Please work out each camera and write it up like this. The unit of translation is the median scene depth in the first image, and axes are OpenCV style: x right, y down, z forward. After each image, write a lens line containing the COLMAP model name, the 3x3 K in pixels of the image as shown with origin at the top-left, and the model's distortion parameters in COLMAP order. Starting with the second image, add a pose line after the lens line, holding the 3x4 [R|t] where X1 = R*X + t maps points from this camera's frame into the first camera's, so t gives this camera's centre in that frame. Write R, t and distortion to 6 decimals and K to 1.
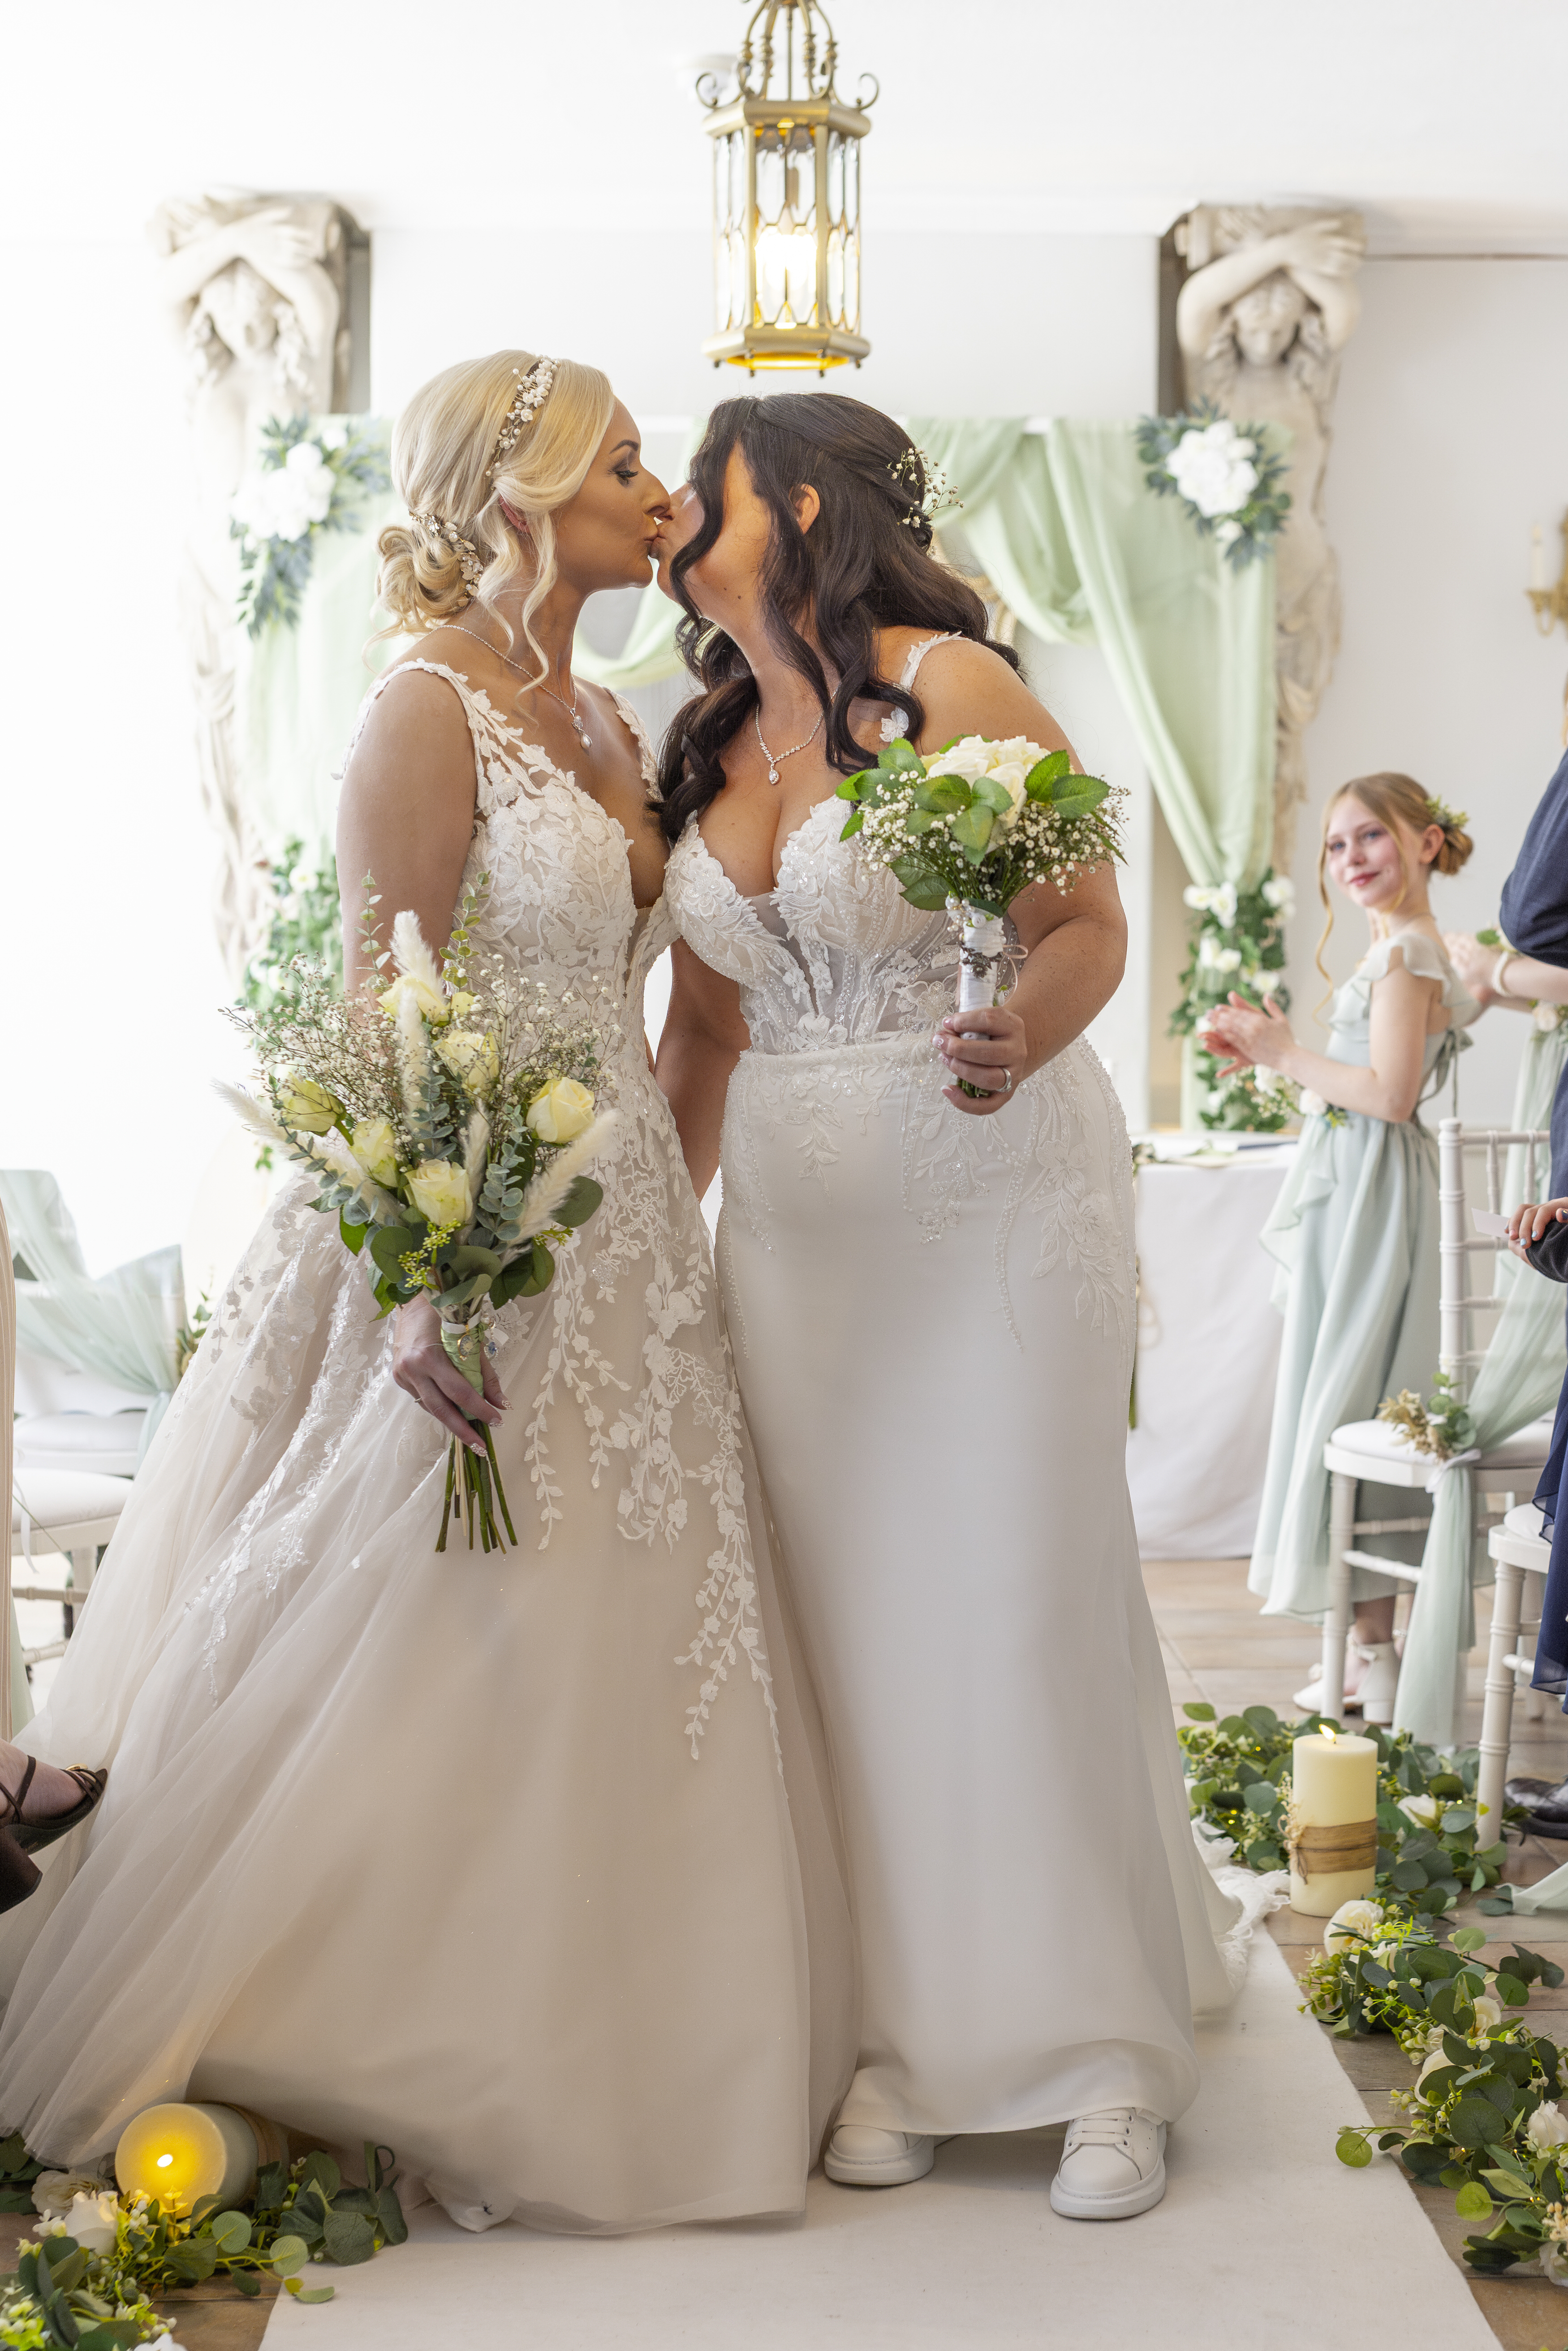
lens RADIAL K [[5154.1, 0, 871.0], [0, 5154.1, 1301.7], [0, 0, 1]] dist [0.182136, 0.000000]
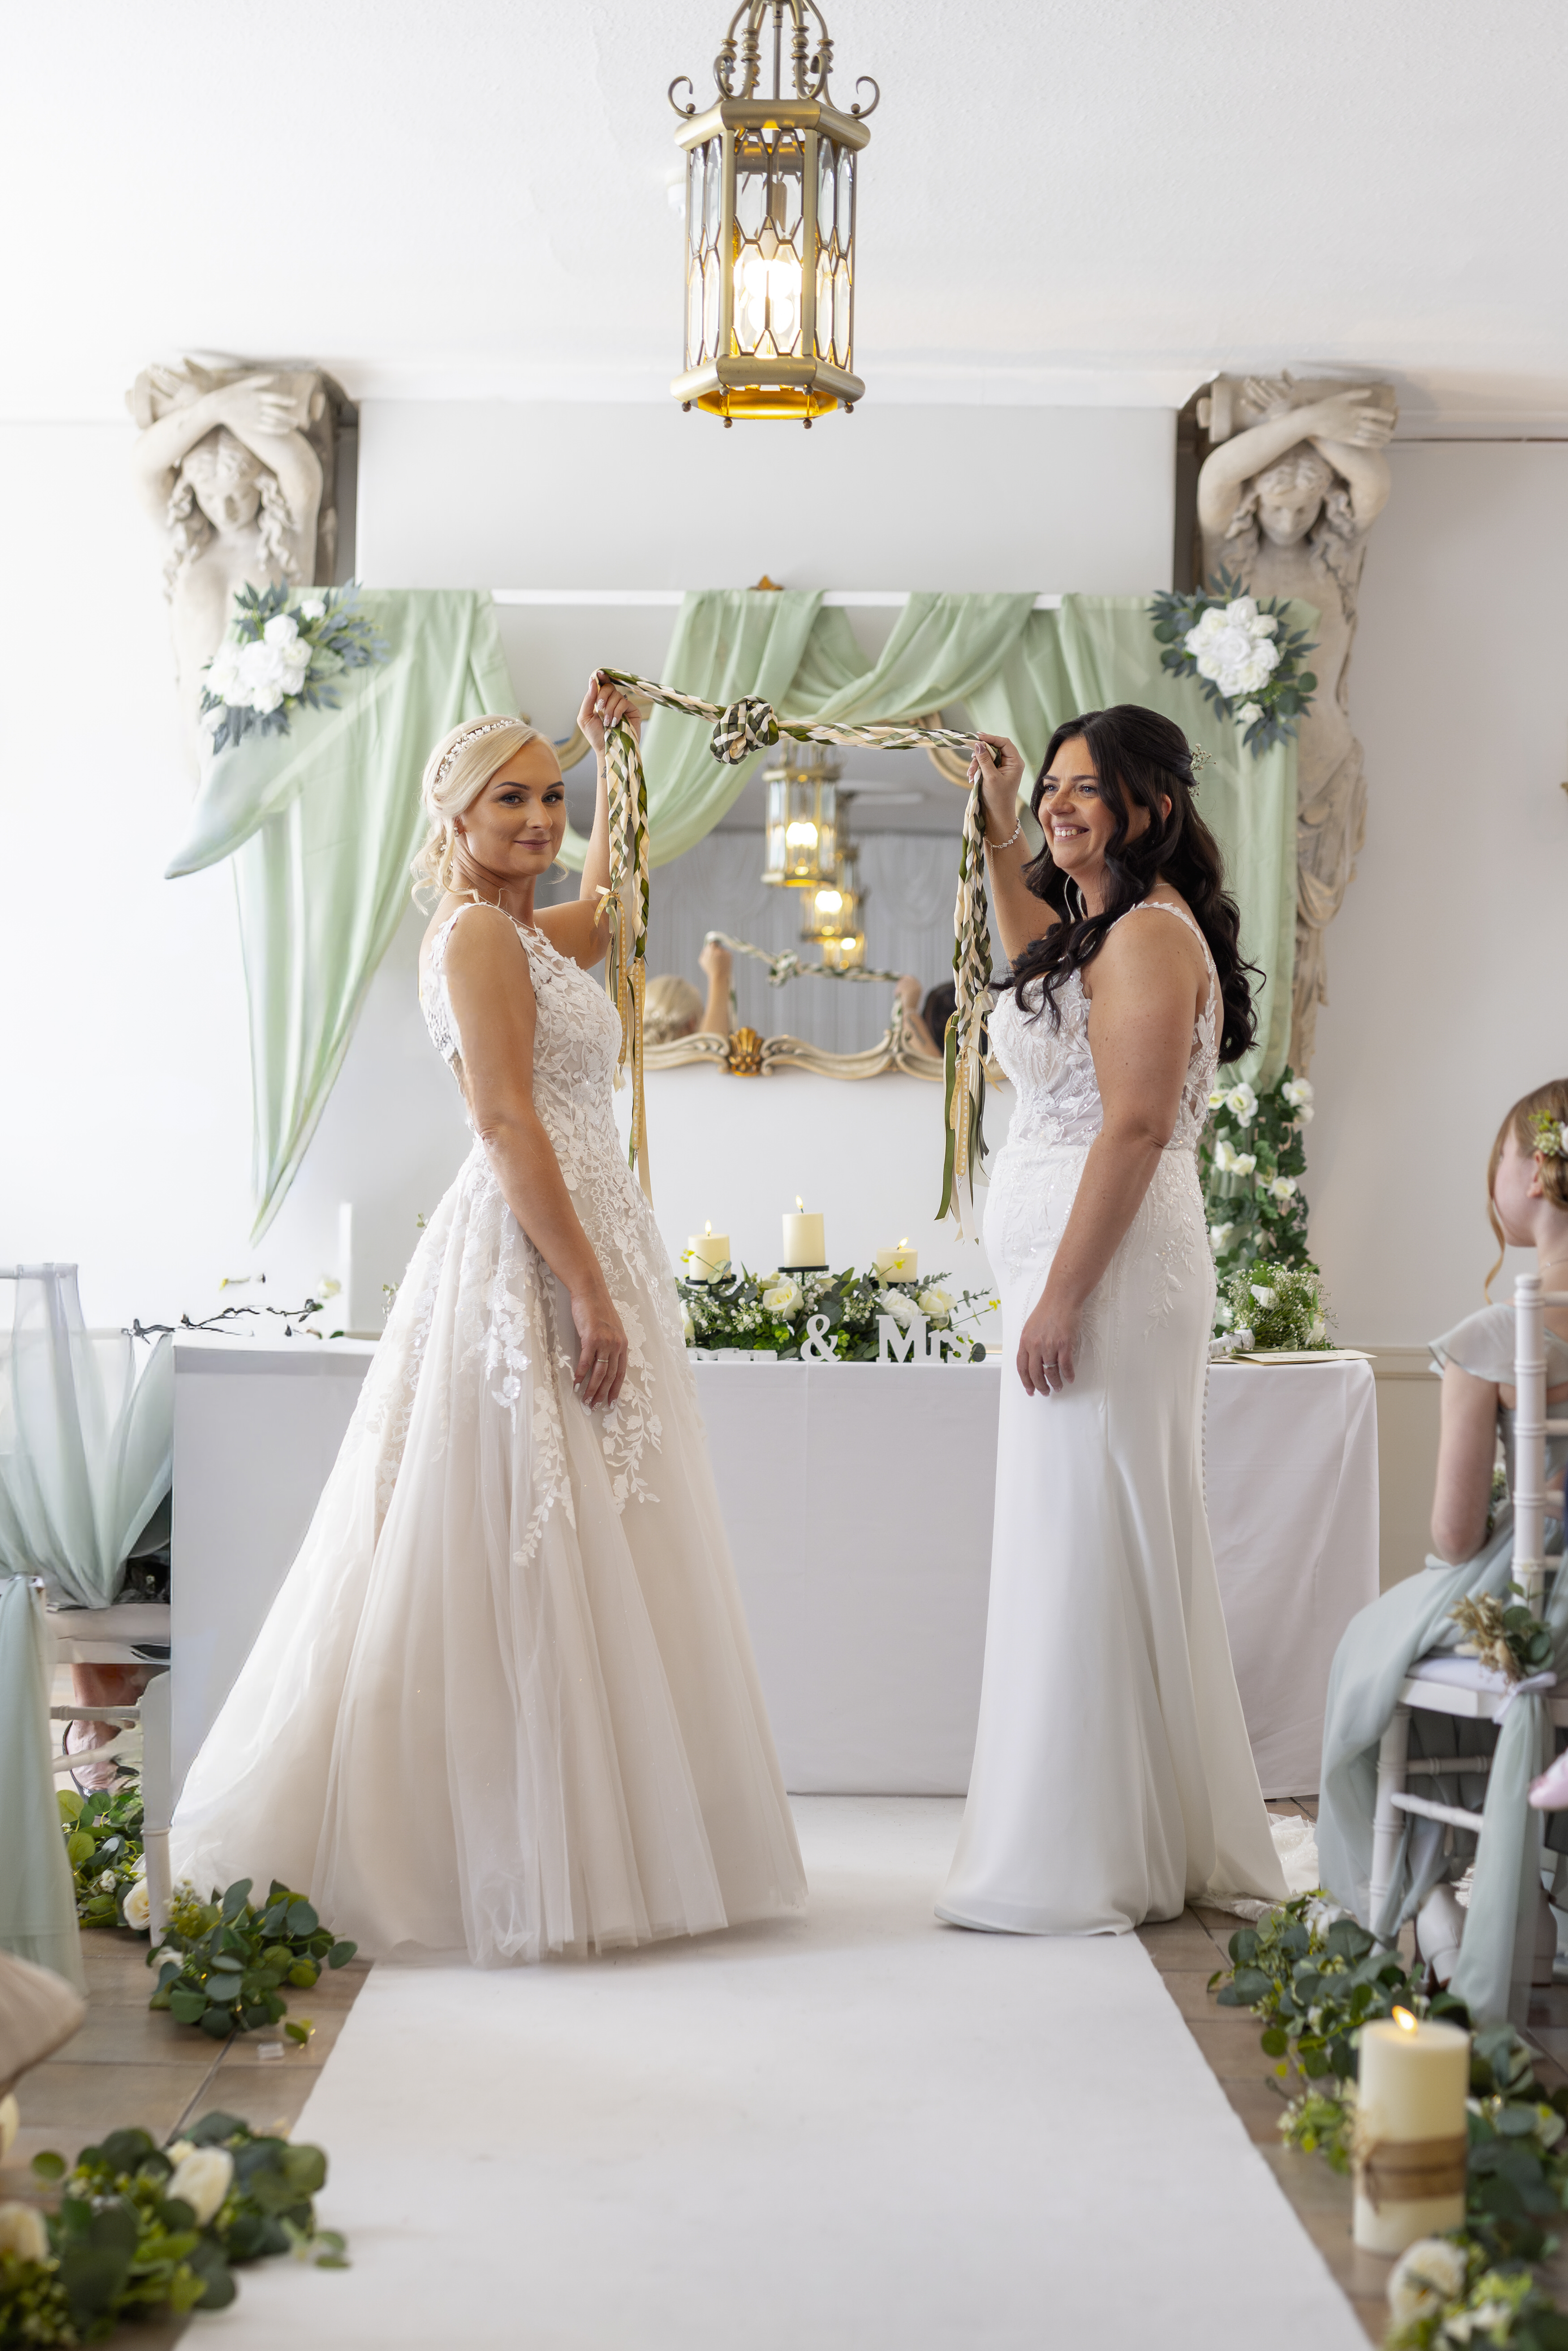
lens RADIAL K [[4683.7, 0, 614.0], [0, 4683.7, 1330.1], [0, 0, 1]] dist [0.071147, 0.000000]
pose [[0.998293, 0.016964, -0.055891, 0.003074], [-0.019745, 0.998575, -0.049586, 0.008756], [0.054970, 0.050605, 0.997205, 0.143109]]
